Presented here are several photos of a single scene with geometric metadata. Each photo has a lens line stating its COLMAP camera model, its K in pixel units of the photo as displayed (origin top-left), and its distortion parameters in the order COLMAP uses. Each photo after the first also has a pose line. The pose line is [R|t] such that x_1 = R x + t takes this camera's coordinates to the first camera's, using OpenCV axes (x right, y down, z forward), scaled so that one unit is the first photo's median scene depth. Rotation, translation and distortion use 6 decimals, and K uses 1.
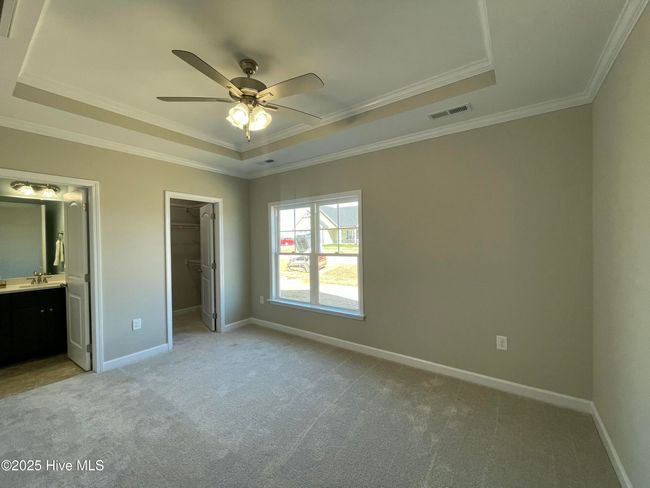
lens RADIAL K [[265.5, 0, 327.4], [0, 265.5, 243.4], [0, 0, 1]] dist [-0.001055, -0.000632]
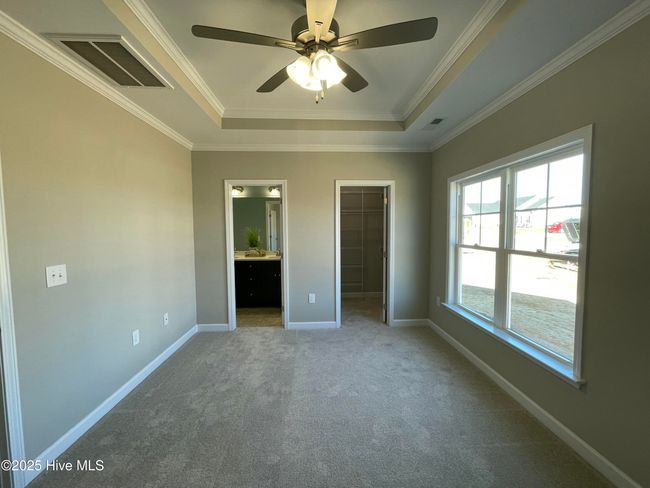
lens RADIAL K [[265.5, 0, 325.3], [0, 265.5, 242.1], [0, 0, 1]] dist [-0.001055, -0.000632]
pose [[0.618137, 0.053307, -0.784261, 0.209184], [-0.012619, 0.998242, 0.057906, -0.011358], [0.785969, -0.025898, 0.617723, 0.306974]]
